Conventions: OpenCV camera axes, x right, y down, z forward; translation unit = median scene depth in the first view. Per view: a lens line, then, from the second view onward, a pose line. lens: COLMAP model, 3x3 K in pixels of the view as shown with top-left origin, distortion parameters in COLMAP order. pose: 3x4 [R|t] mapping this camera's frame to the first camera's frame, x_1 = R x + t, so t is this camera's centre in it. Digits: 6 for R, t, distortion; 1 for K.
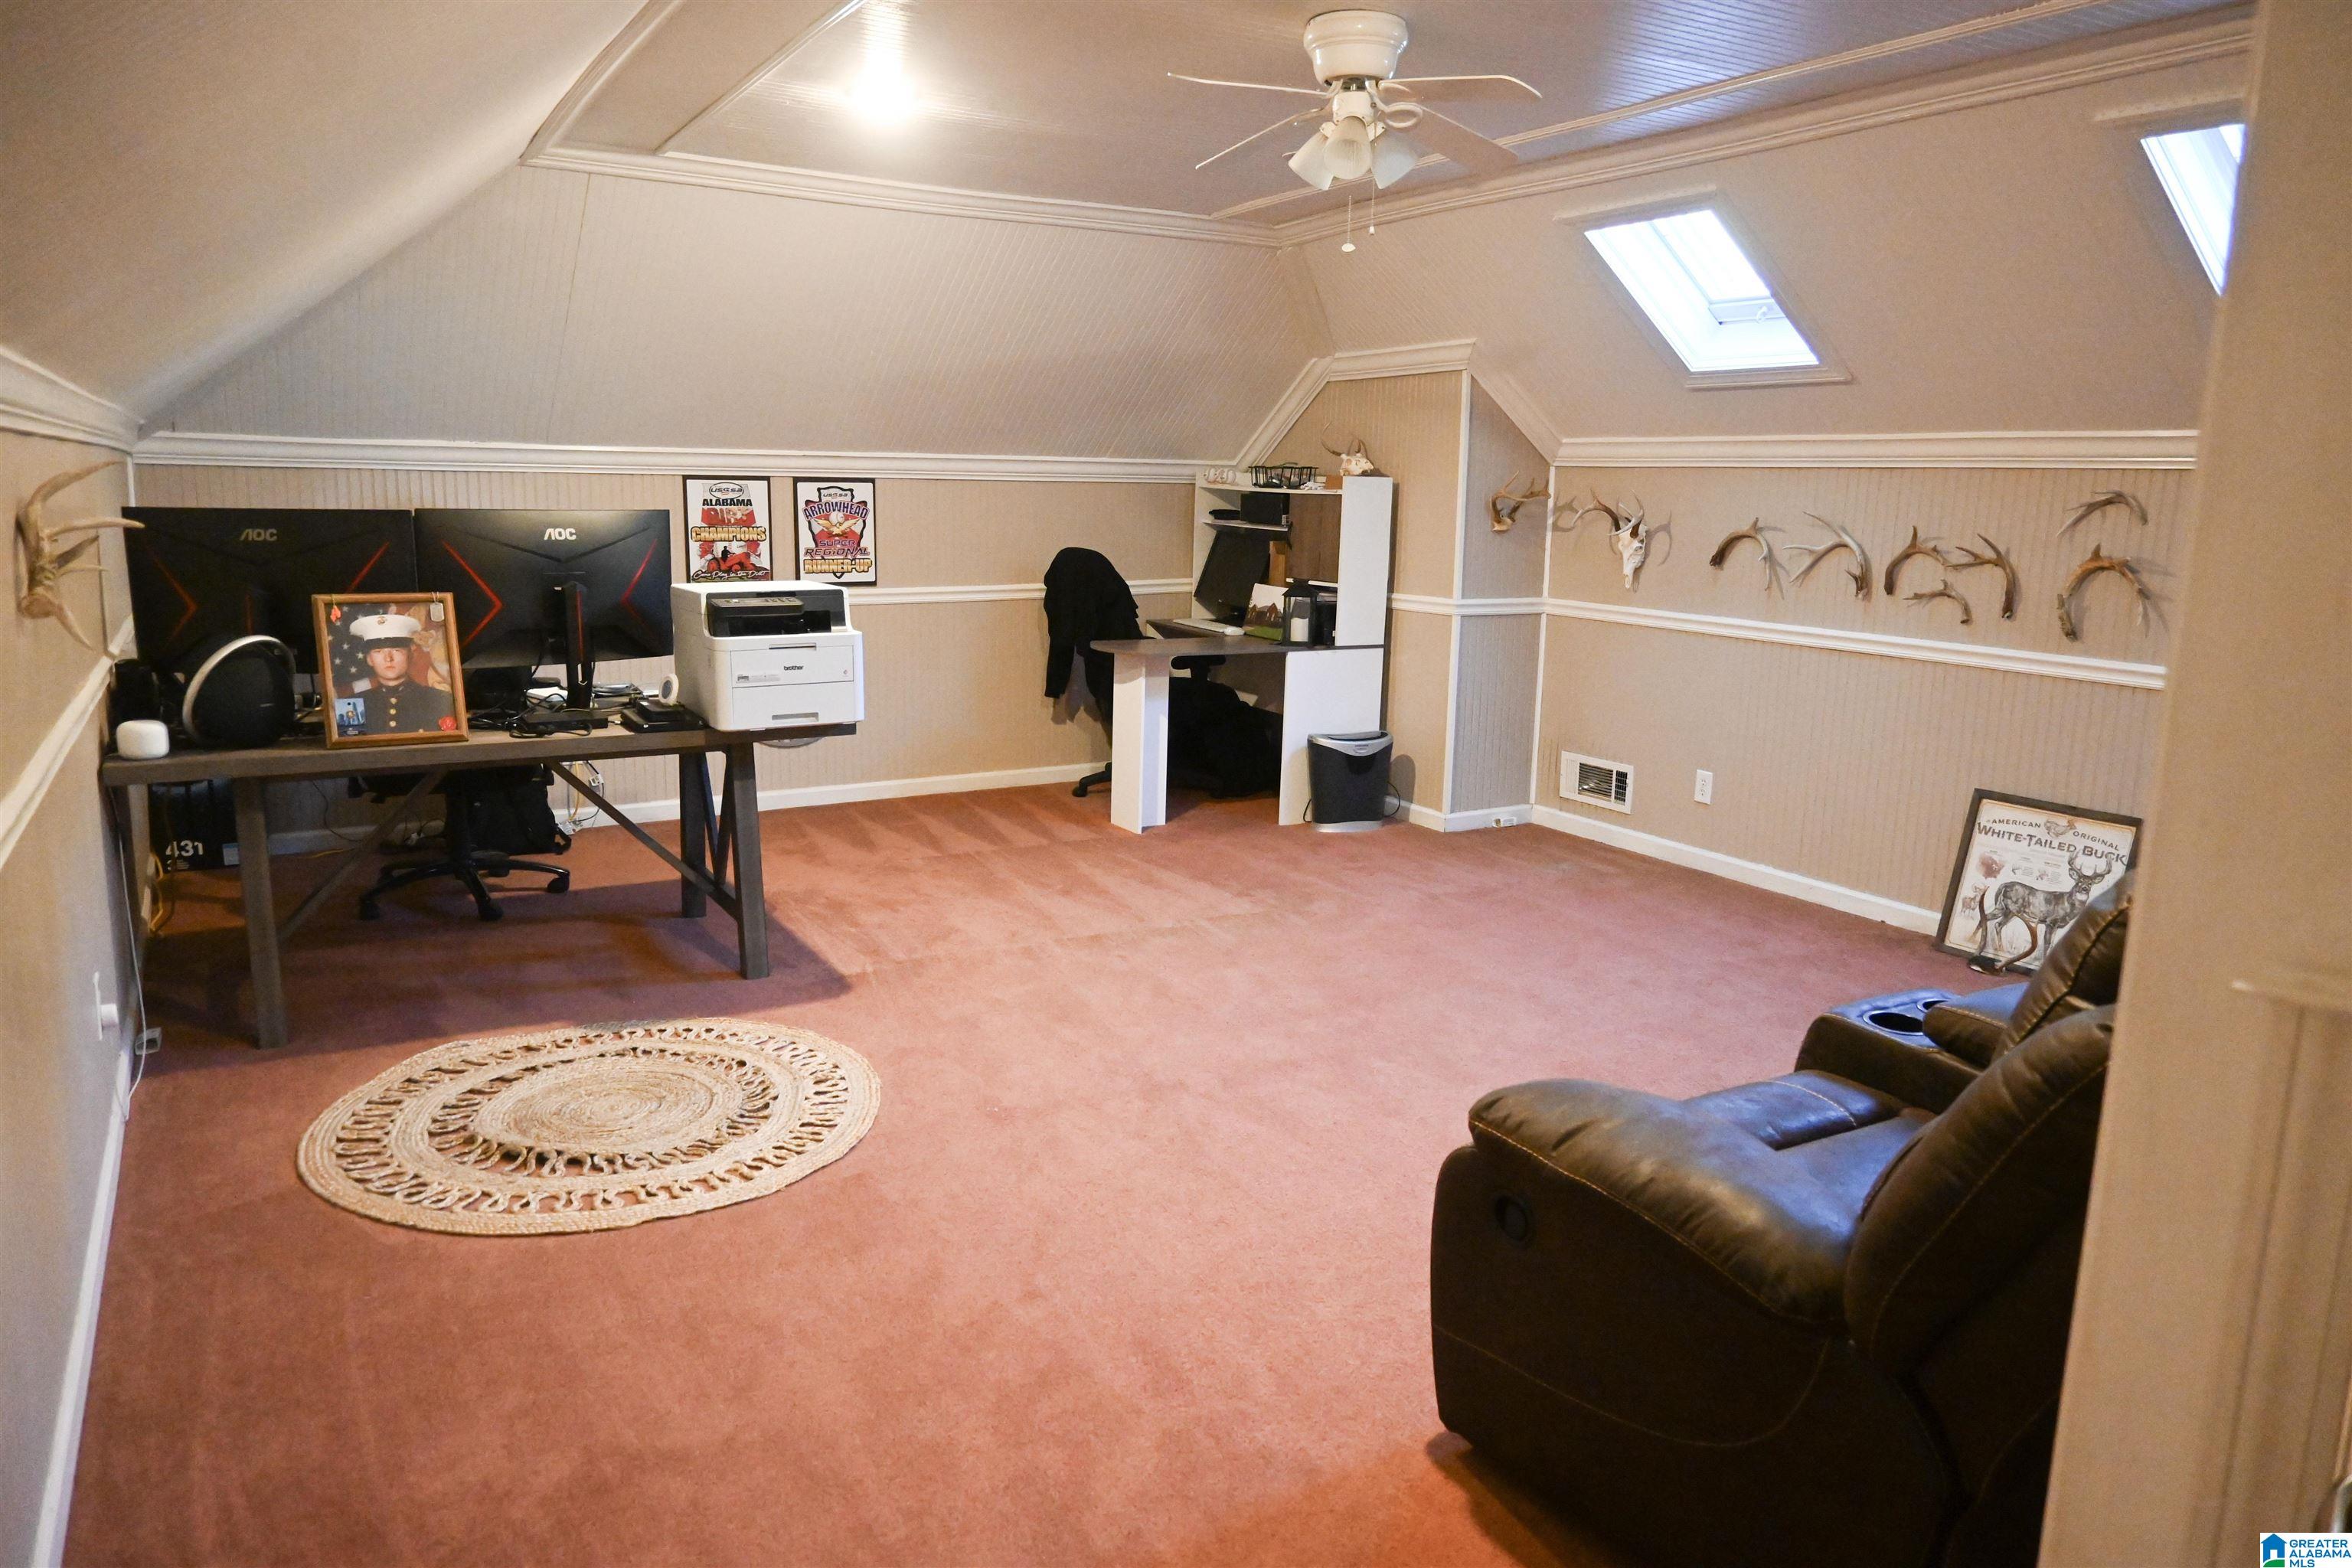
lens RADIAL K [[1595.8, 0, 1176.3], [0, 1595.8, 784.9], [0, 0, 1]] dist [-0.004772, 0.000265]
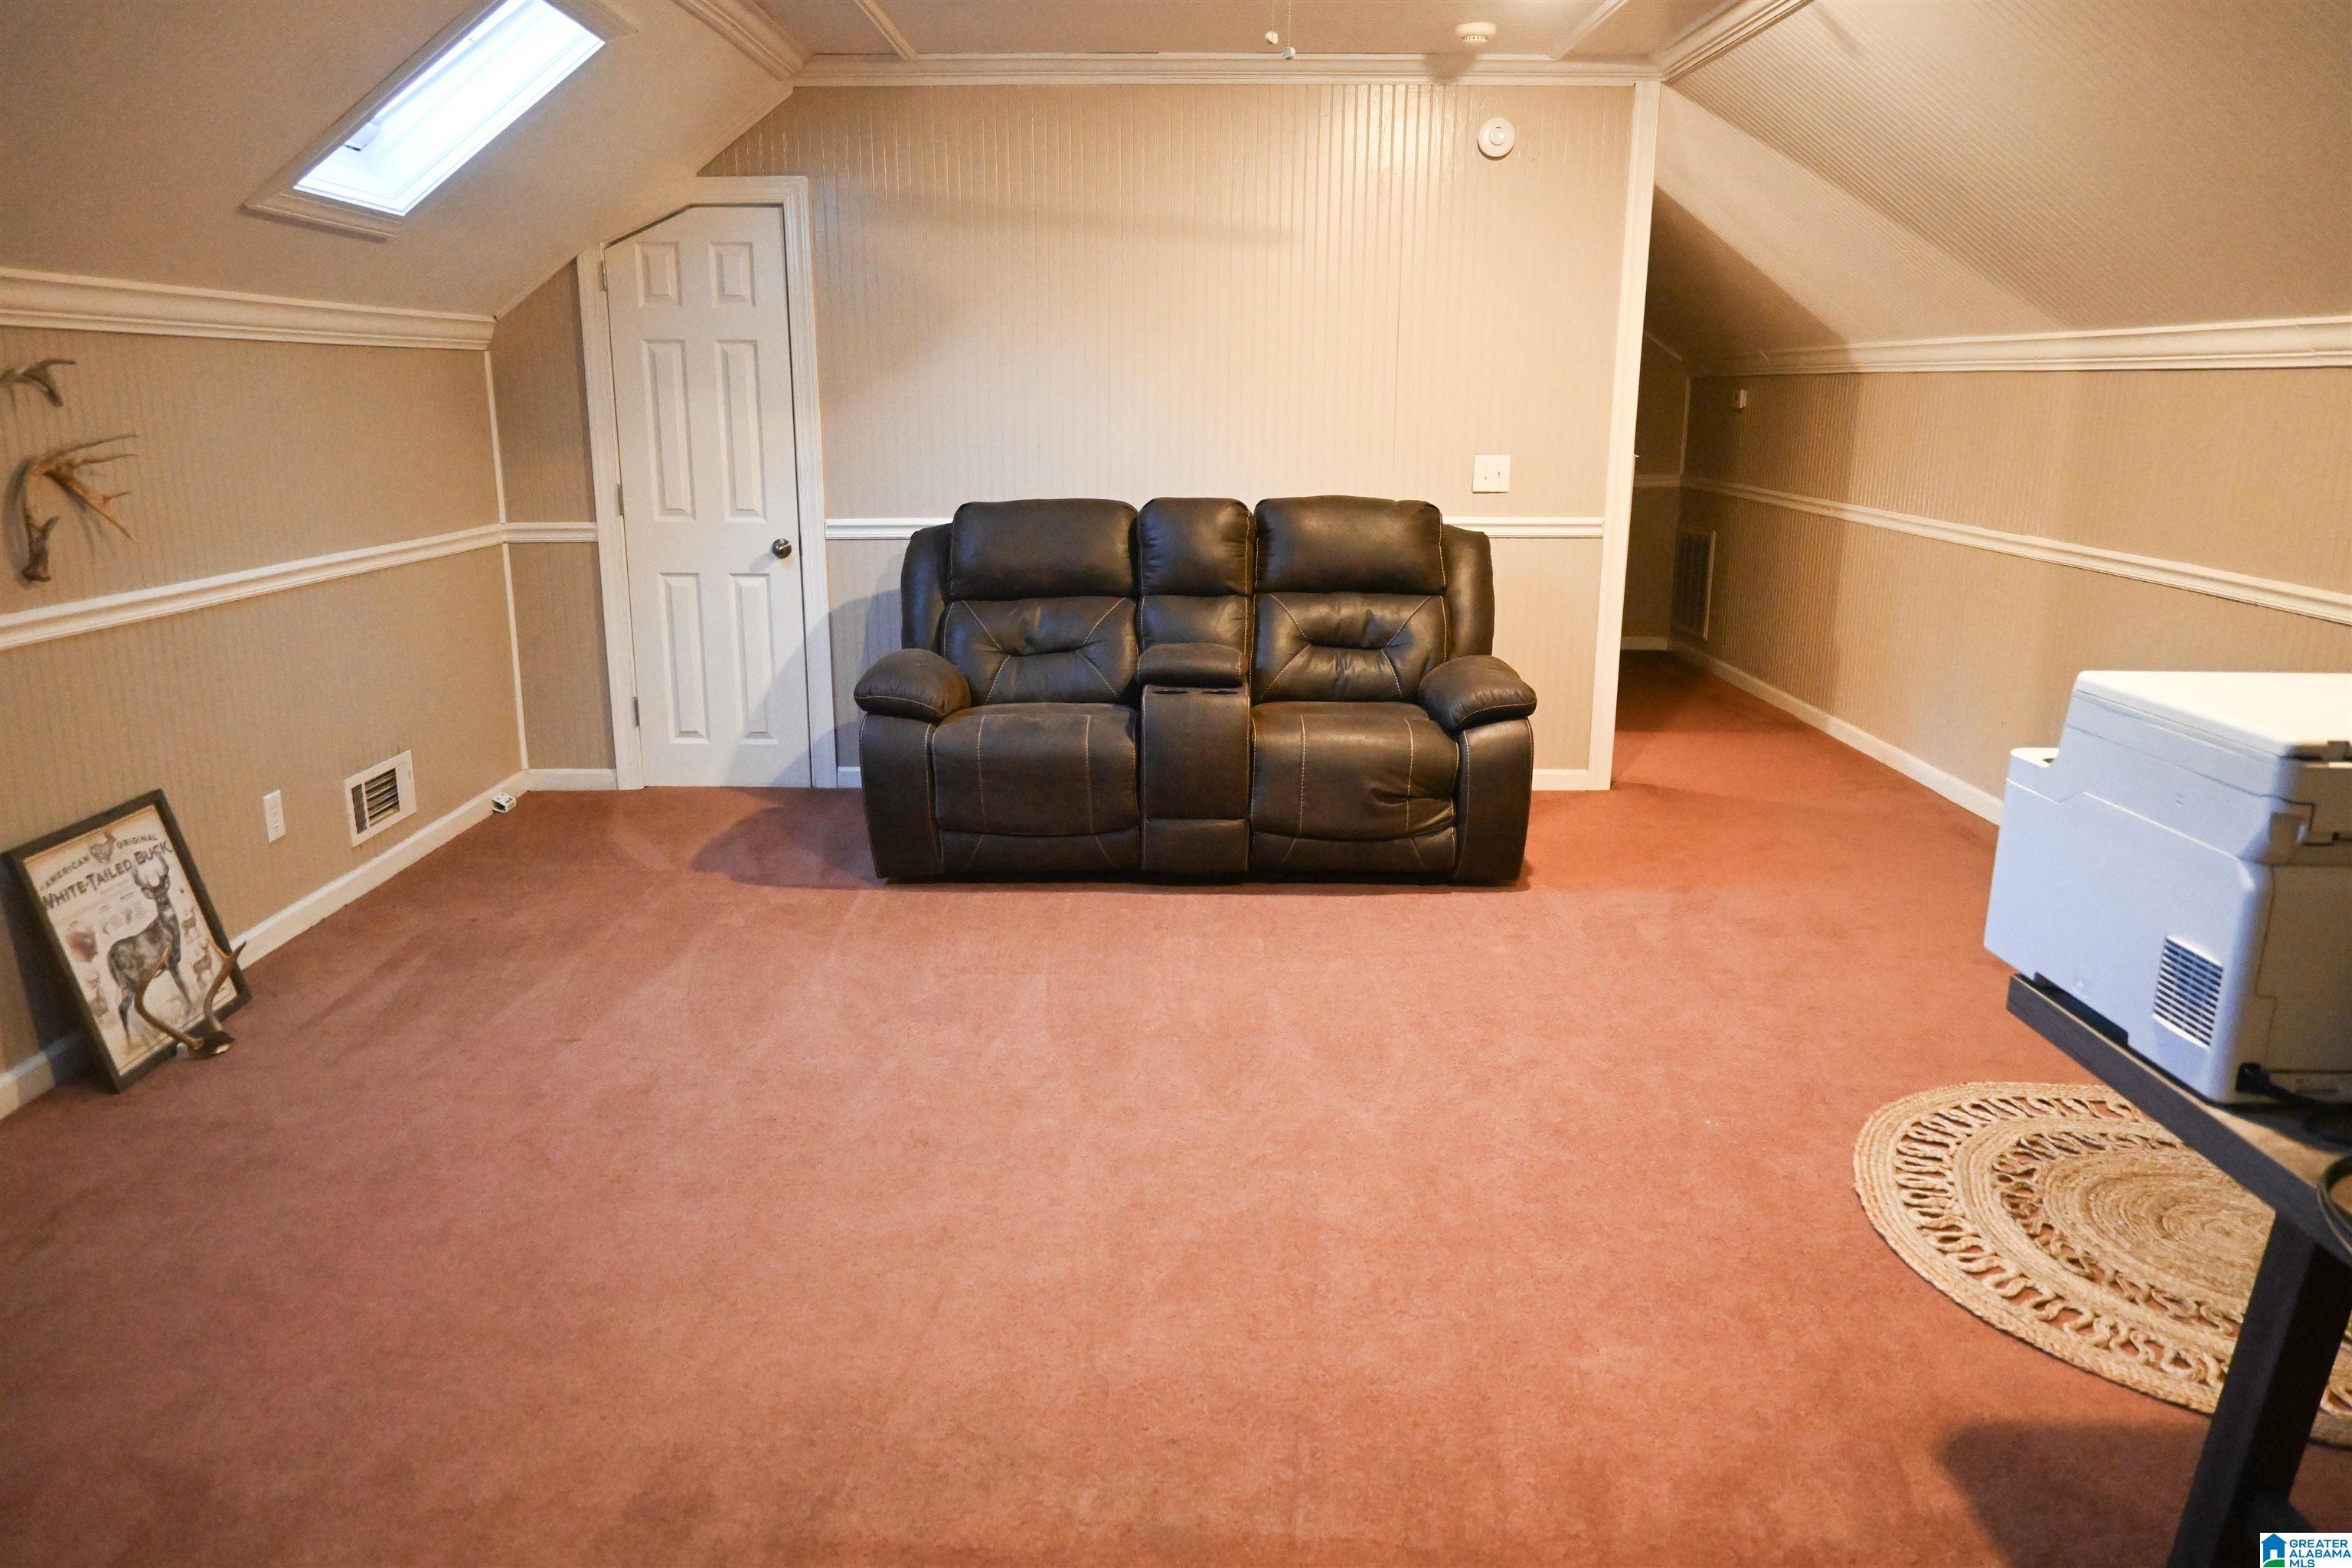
lens RADIAL K [[1595.8, 0, 1175.7], [0, 1595.8, 785.0], [0, 0, 1]] dist [-0.004772, 0.000265]
pose [[-0.869123, -0.135909, 0.475557, -0.188277], [0.076816, 0.912746, 0.401241, -0.245898], [-0.488595, 0.385258, -0.782848, 1.318555]]
